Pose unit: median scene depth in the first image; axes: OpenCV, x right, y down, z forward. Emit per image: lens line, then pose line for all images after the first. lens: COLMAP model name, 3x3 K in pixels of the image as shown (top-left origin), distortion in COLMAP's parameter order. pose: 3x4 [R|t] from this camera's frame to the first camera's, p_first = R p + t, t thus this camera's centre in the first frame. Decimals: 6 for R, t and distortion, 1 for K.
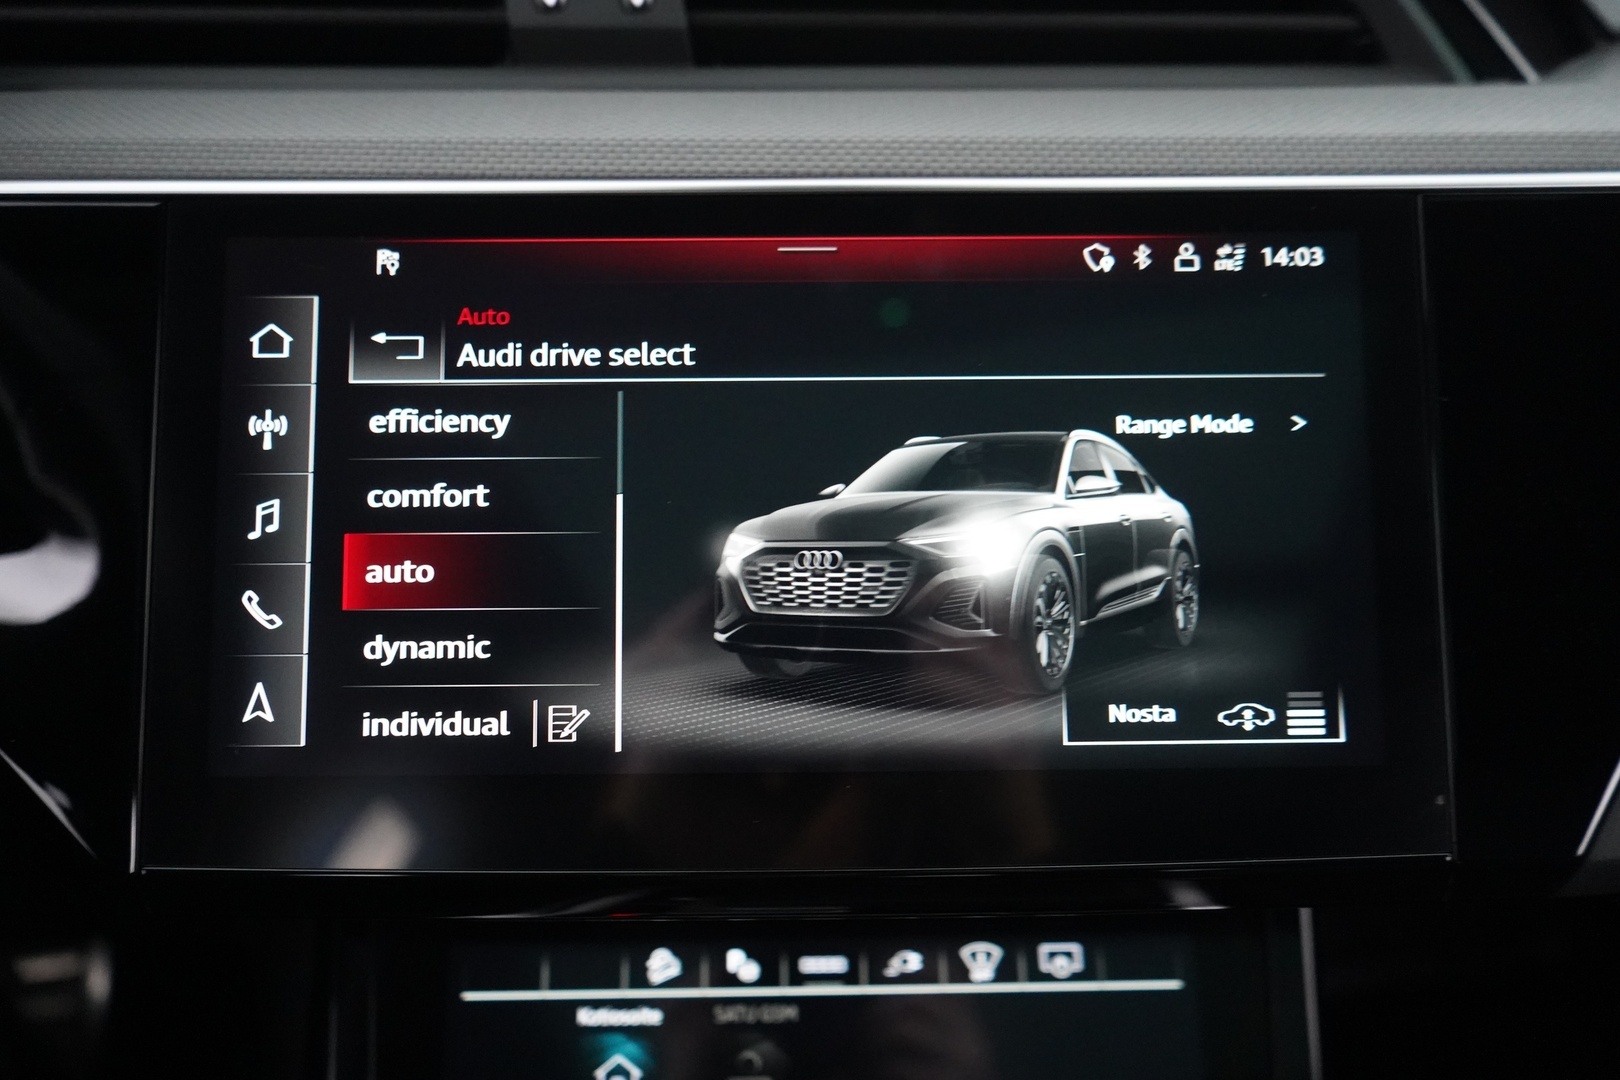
lens RADIAL K [[1327.2, 0, 816.2], [0, 1327.2, 527.6], [0, 0, 1]] dist [-0.008680, 0.021045]
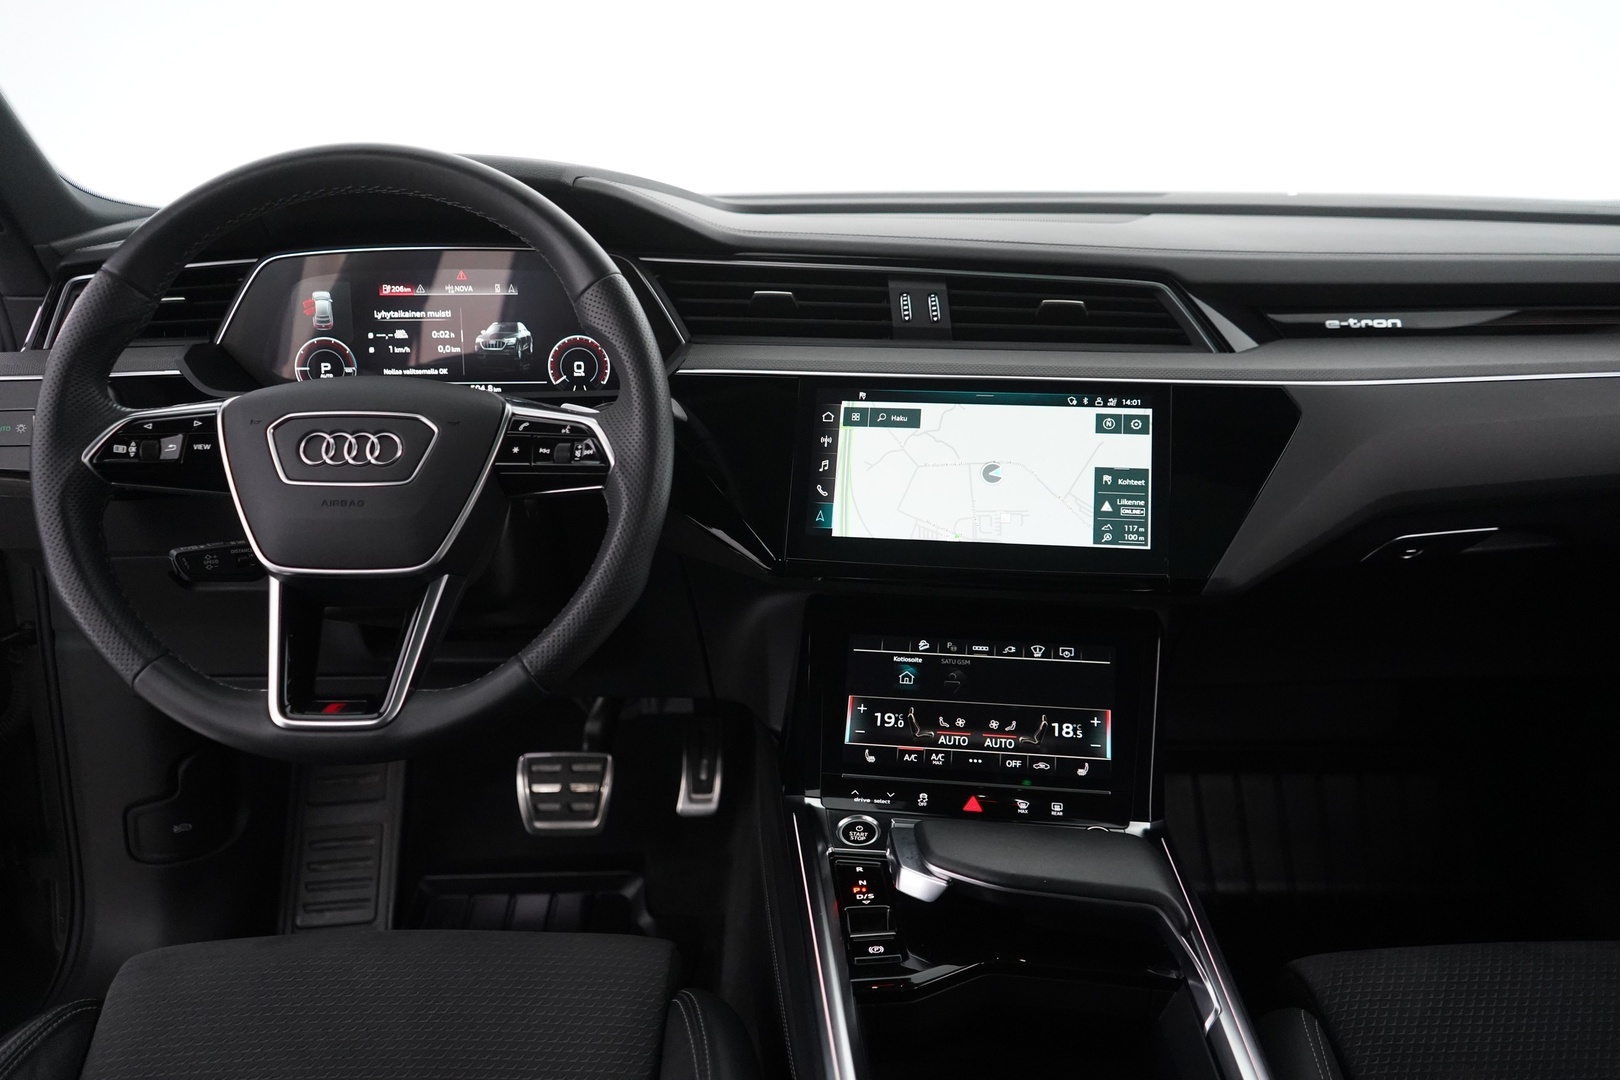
lens RADIAL K [[1327.2, 0, 804.3], [0, 1327.2, 537.8], [0, 0, 1]] dist [-0.008680, 0.021045]
pose [[0.984994, 0.046050, -0.166333, 0.117794], [-0.071609, 0.985922, -0.151099, 0.685650], [0.157033, 0.160742, 0.974424, -2.289655]]
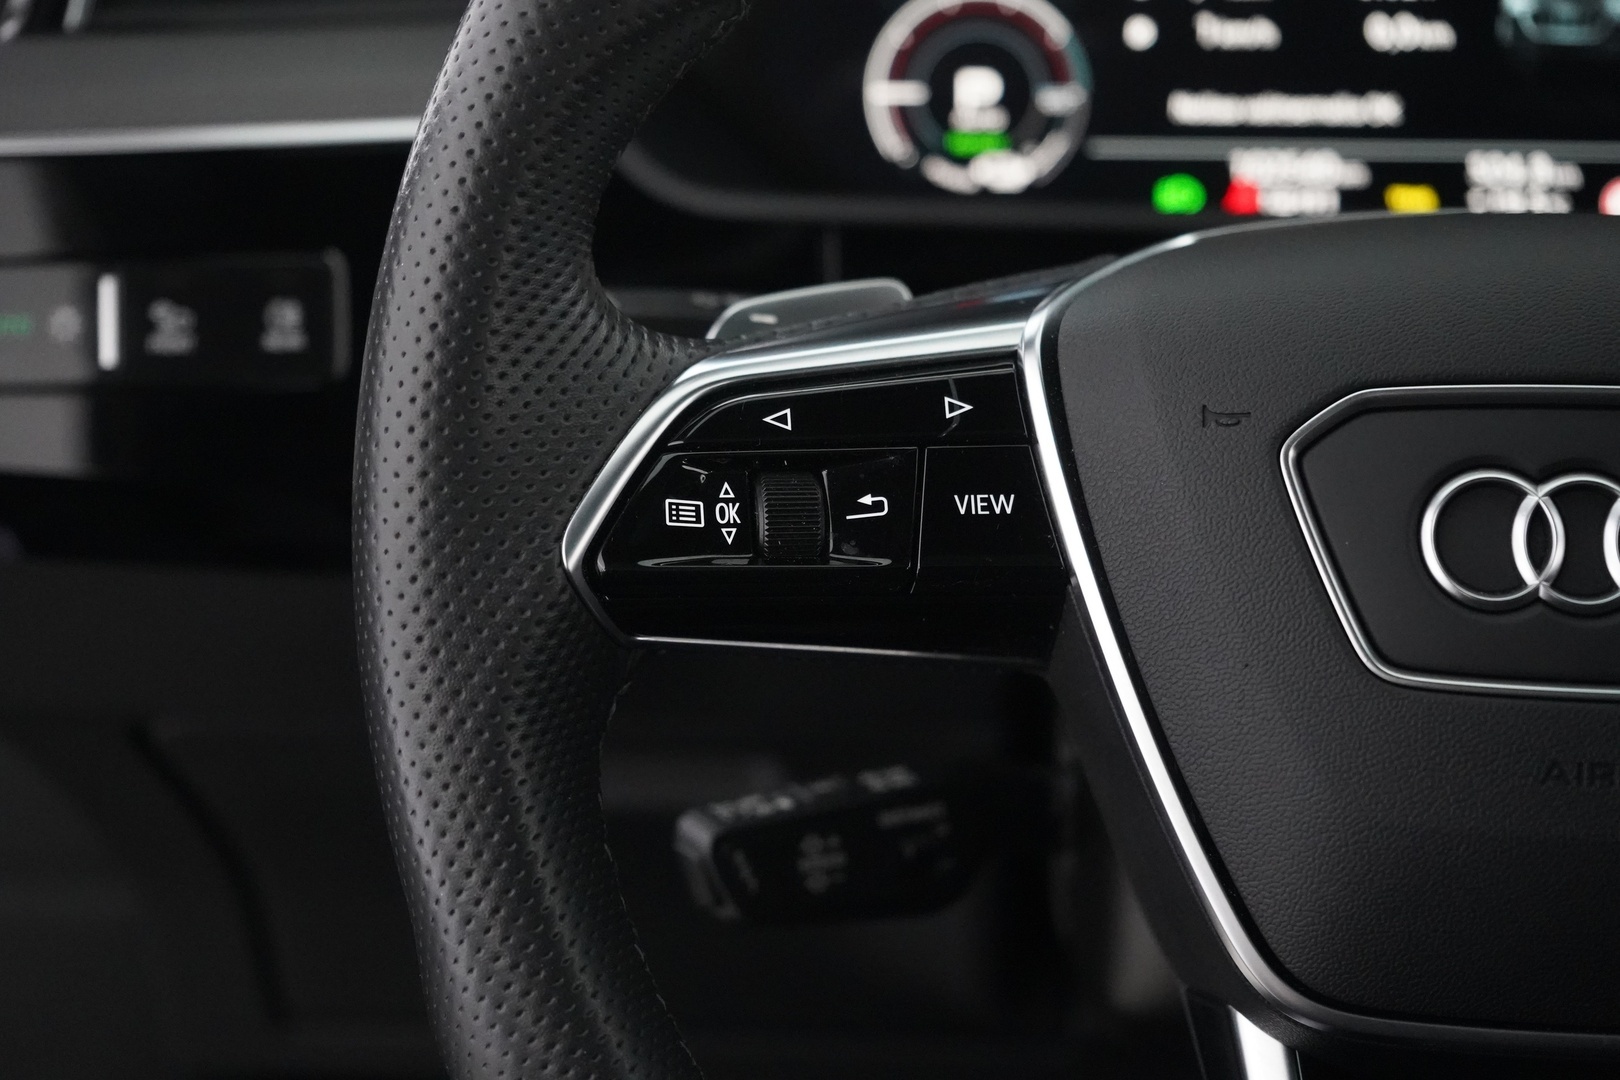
lens RADIAL K [[3072.0, 0, 793.8], [0, 3072.0, 543.5], [0, 0, 1]] dist [-0.070985, 0.000000]
pose [[0.965942, 0.083299, -0.244982, -1.336321], [-0.101758, 0.992770, -0.063660, 0.291835], [0.237908, 0.086421, 0.967435, -1.377301]]
